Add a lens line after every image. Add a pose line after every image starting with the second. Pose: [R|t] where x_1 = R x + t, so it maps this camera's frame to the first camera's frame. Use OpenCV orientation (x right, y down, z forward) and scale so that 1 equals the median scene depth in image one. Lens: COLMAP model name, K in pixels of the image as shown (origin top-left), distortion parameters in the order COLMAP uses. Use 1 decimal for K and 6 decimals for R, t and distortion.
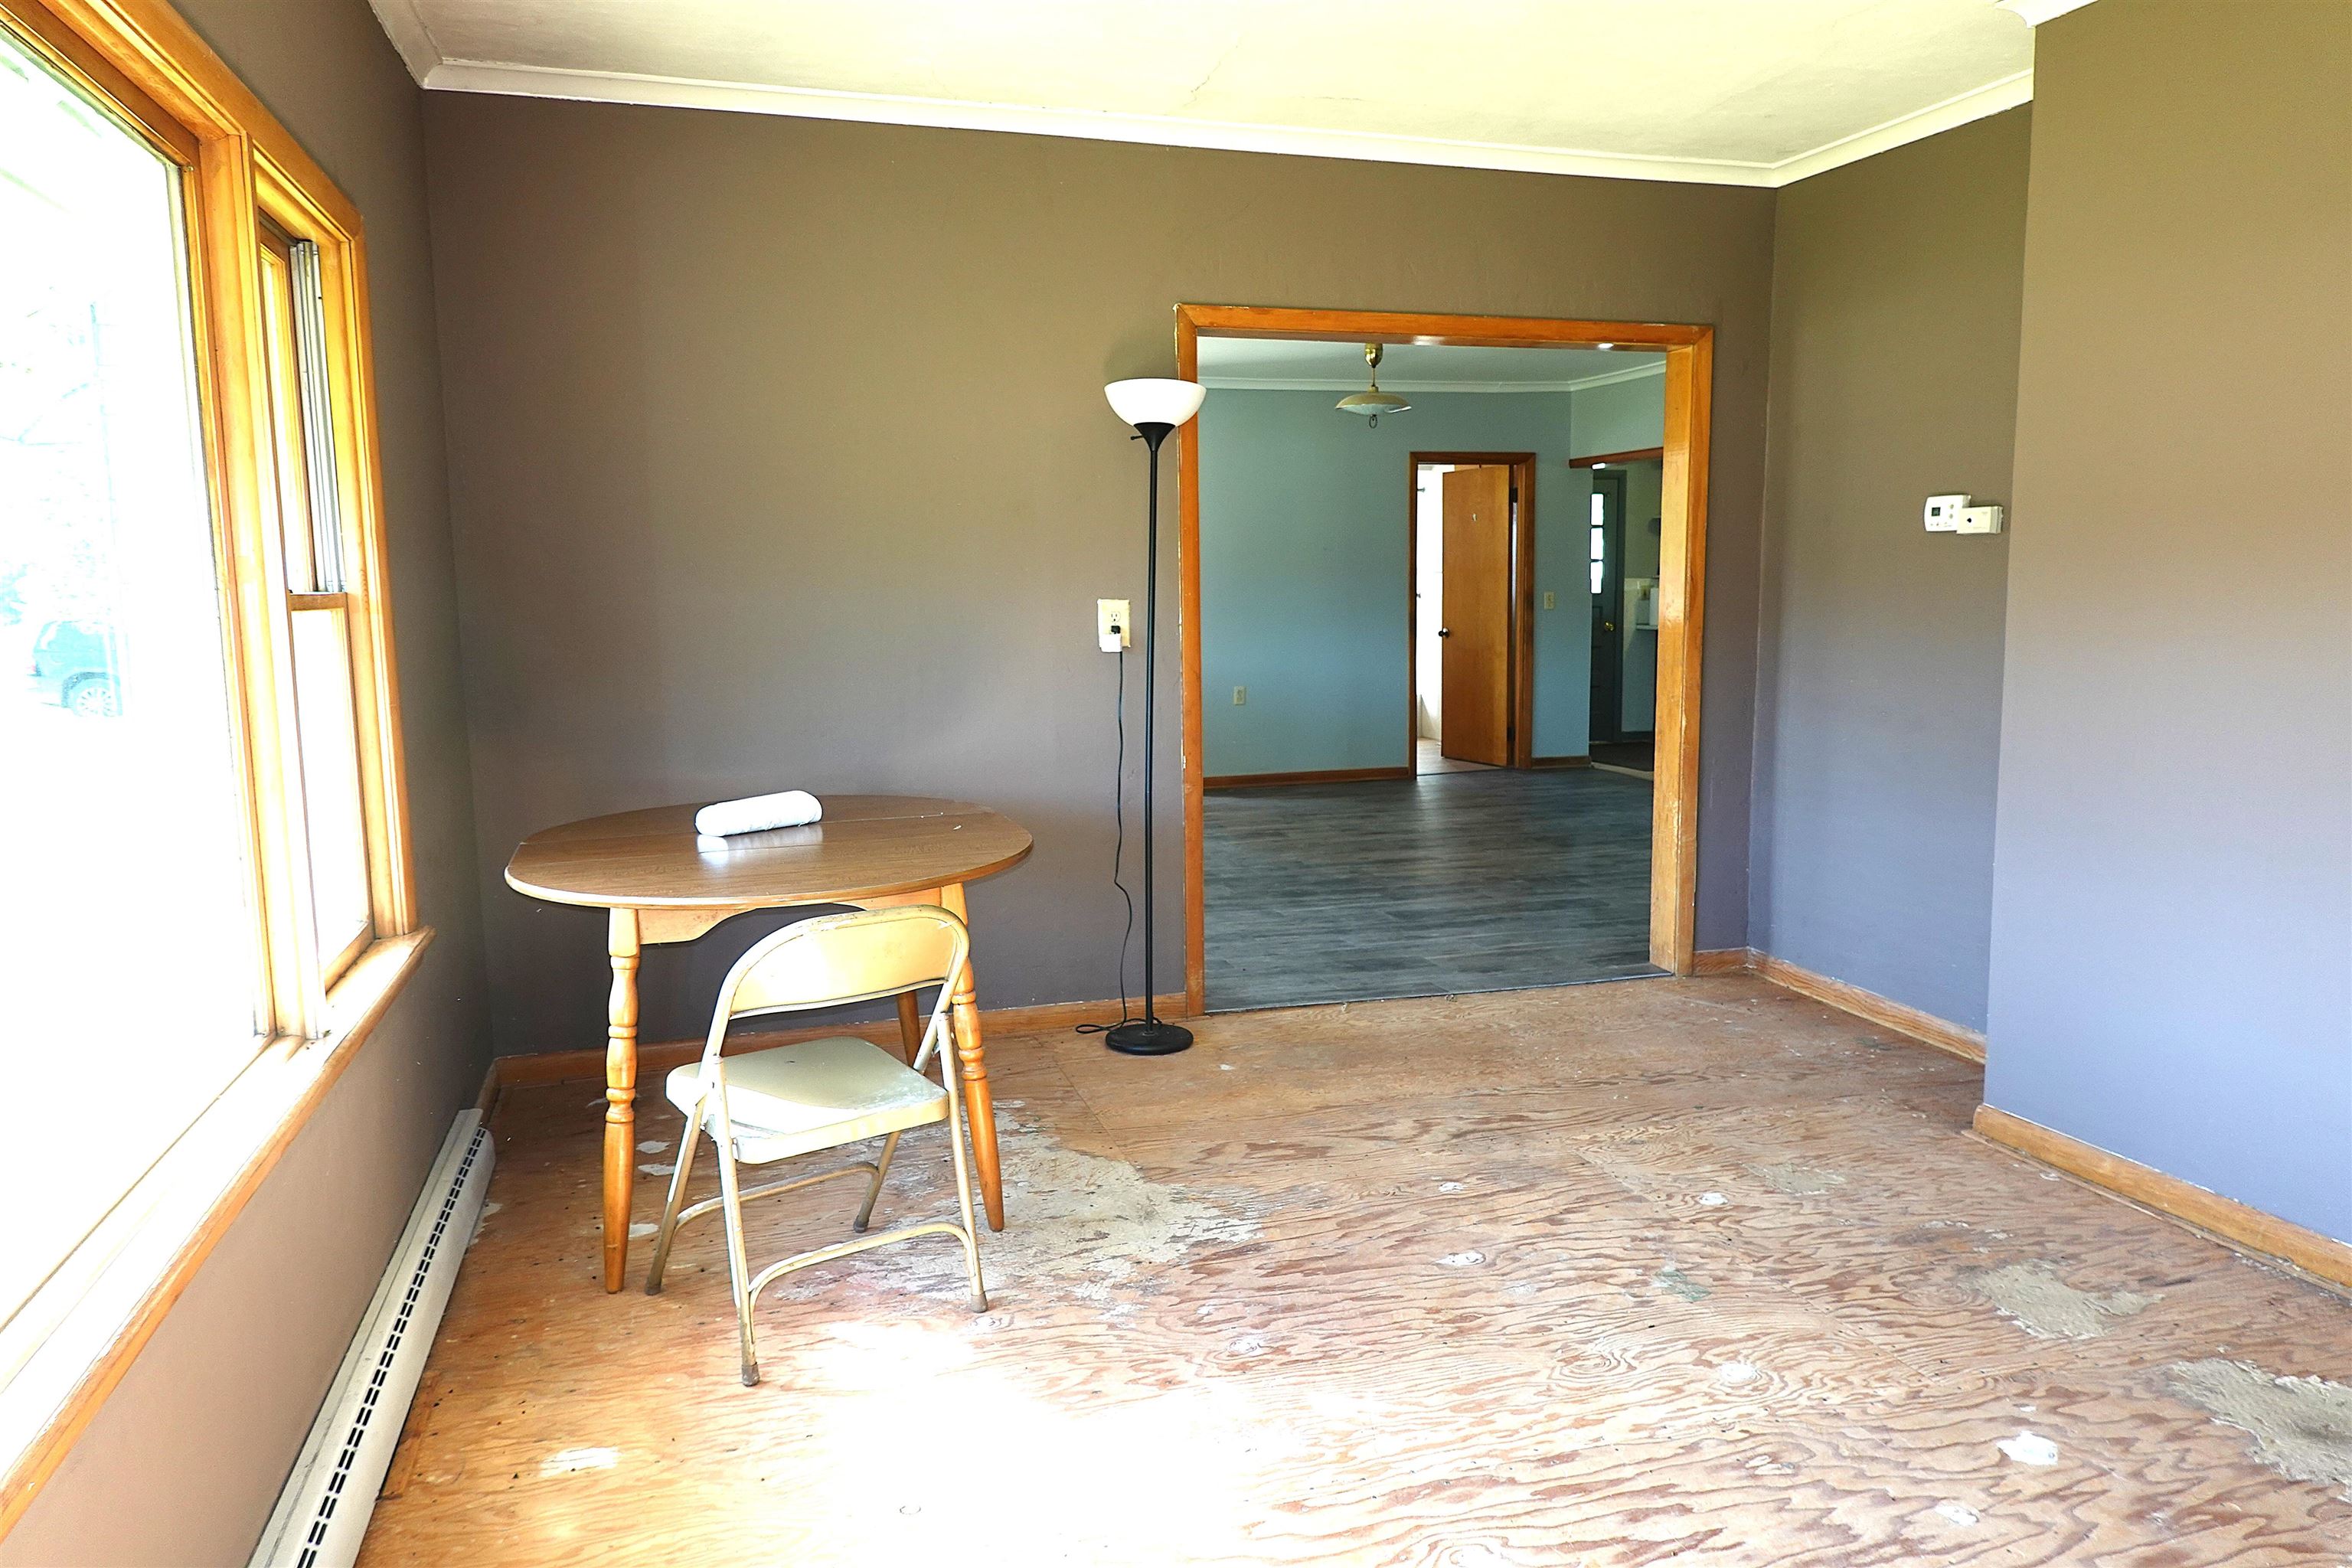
lens RADIAL K [[1570.3, 0, 1168.3], [0, 1570.3, 780.3], [0, 0, 1]] dist [-0.003221, 0.006392]
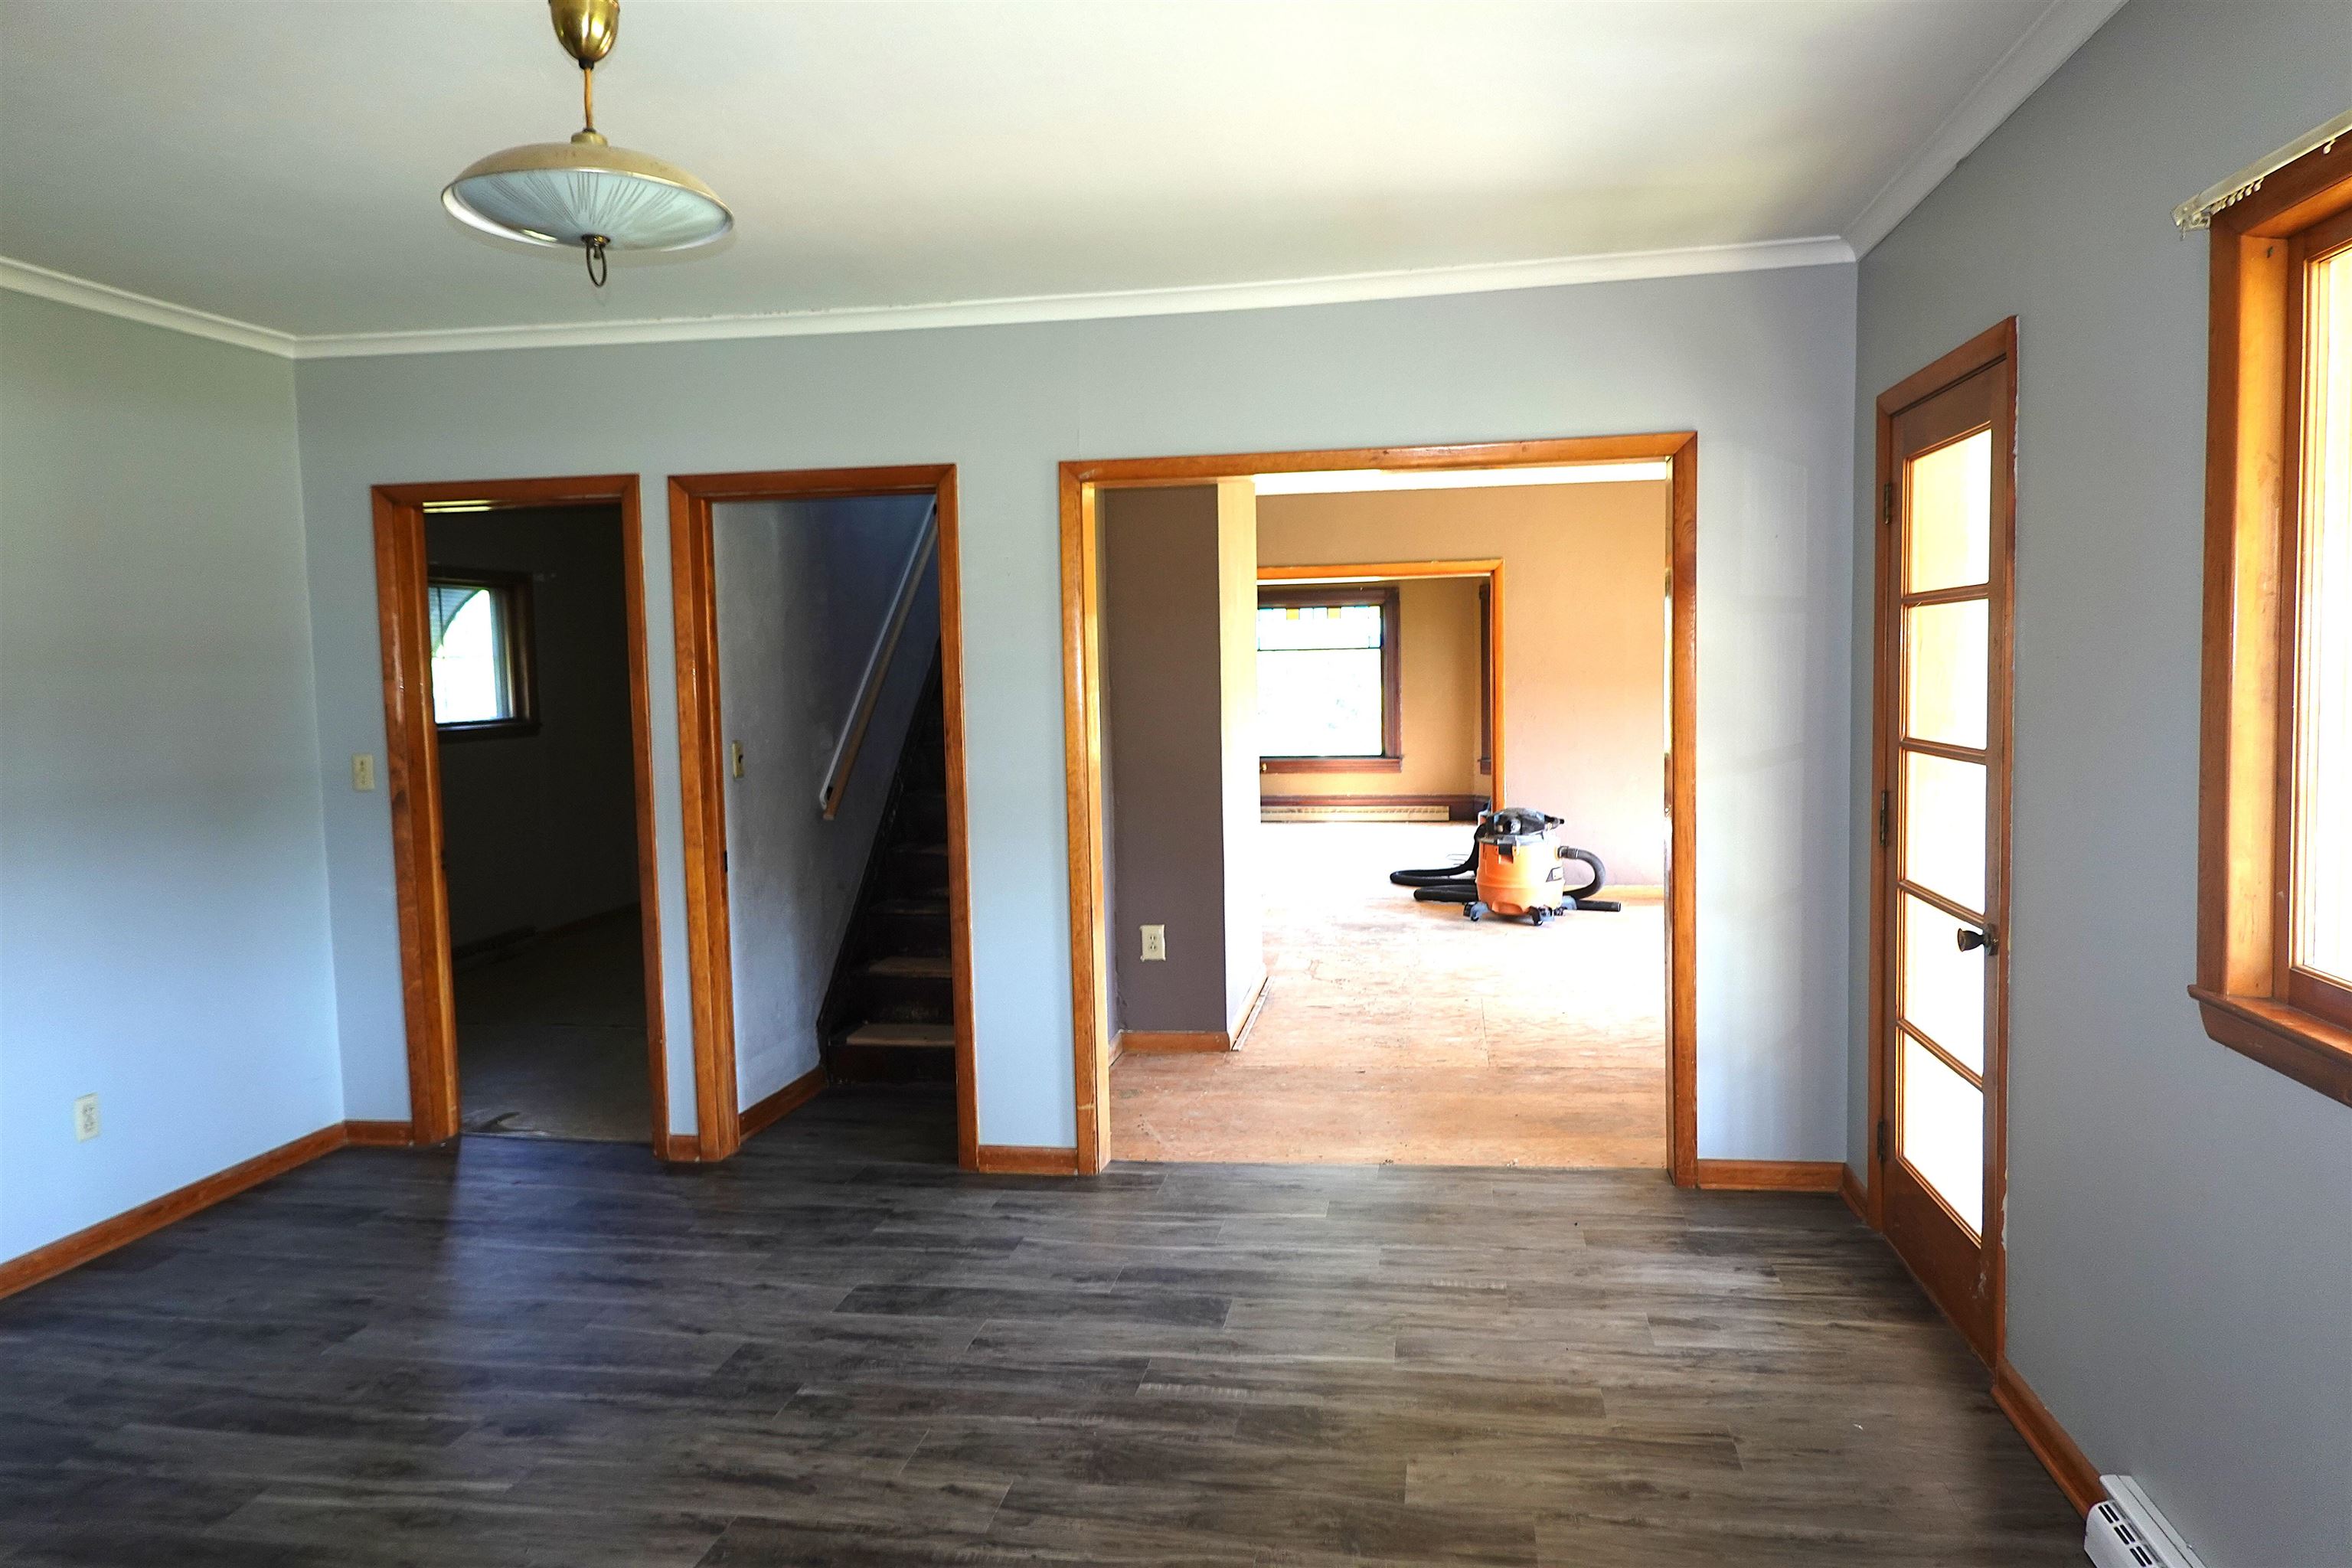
lens RADIAL K [[1570.3, 0, 1187.1], [0, 1570.3, 761.9], [0, 0, 1]] dist [-0.003221, 0.006392]
pose [[-0.897174, 0.008548, 0.441594, -0.066365], [0.090988, 0.981945, 0.165850, -0.133590], [-0.432203, 0.188976, -0.881753, 0.916333]]
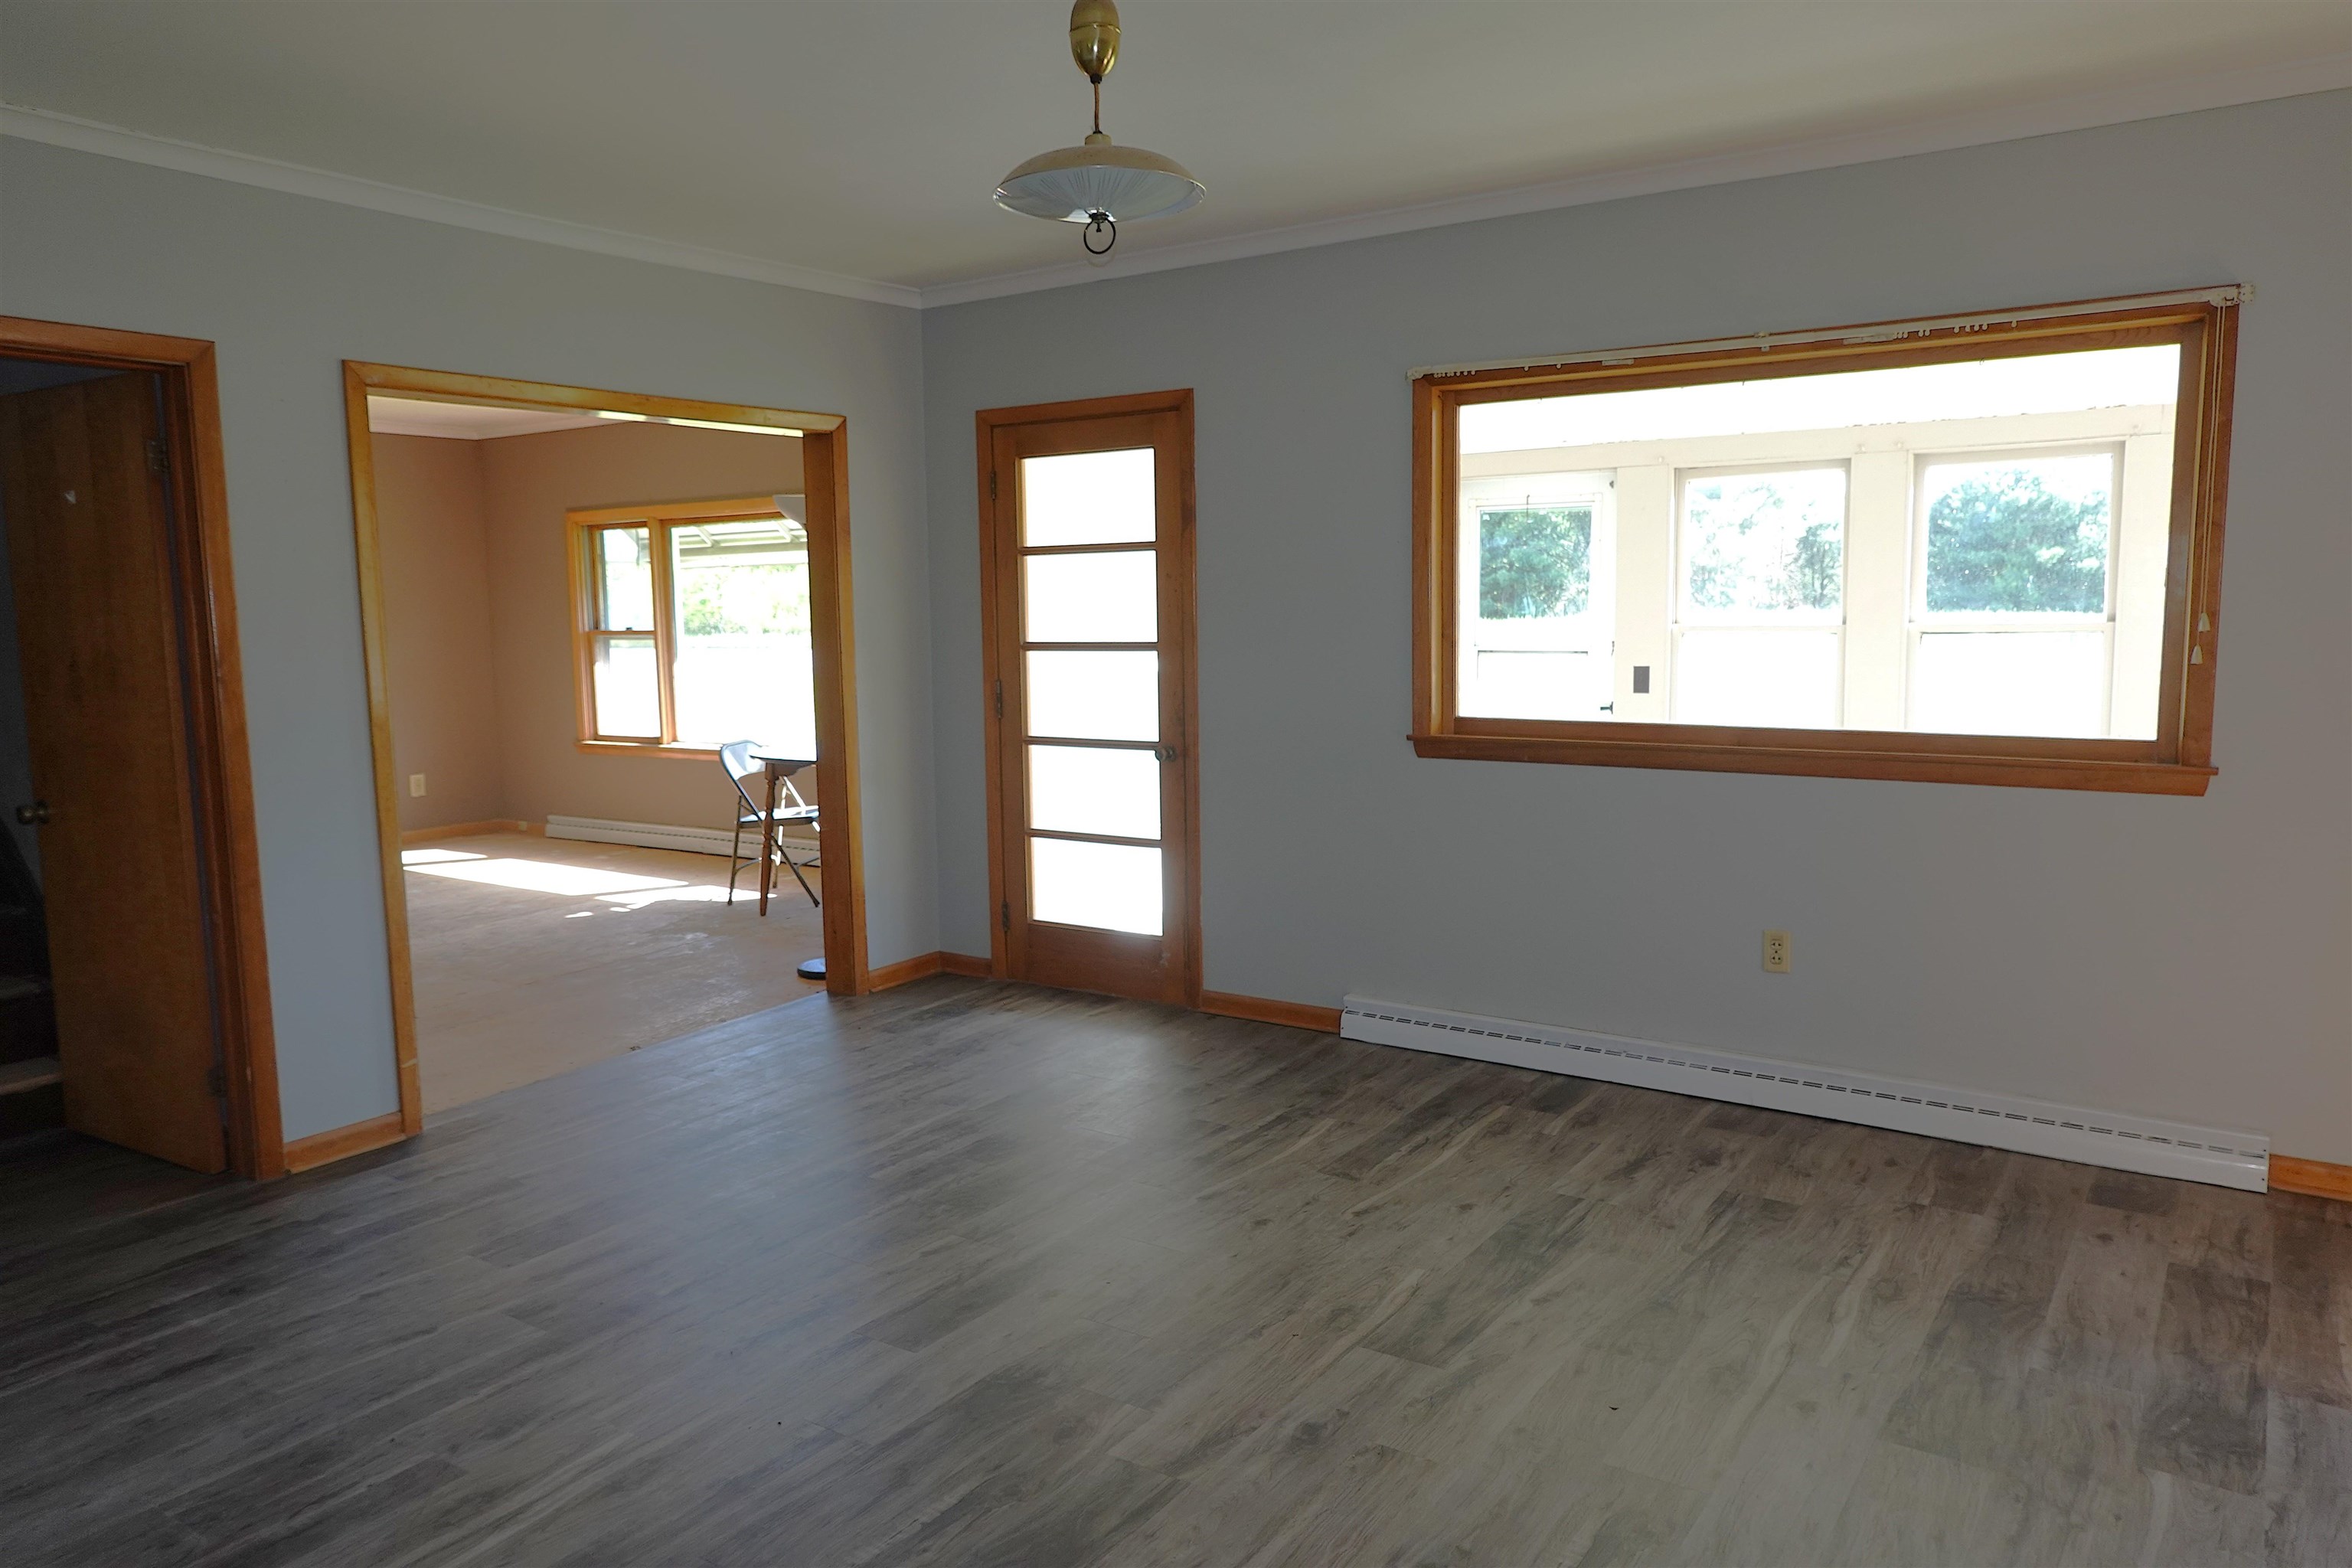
lens RADIAL K [[1570.3, 0, 1191.7], [0, 1570.3, 789.4], [0, 0, 1]] dist [-0.003221, 0.006392]
pose [[-0.777102, 0.108055, -0.620029, 0.283570], [-0.046926, 0.972462, 0.228289, -0.142563], [0.627622, 0.206499, -0.750632, 0.989452]]
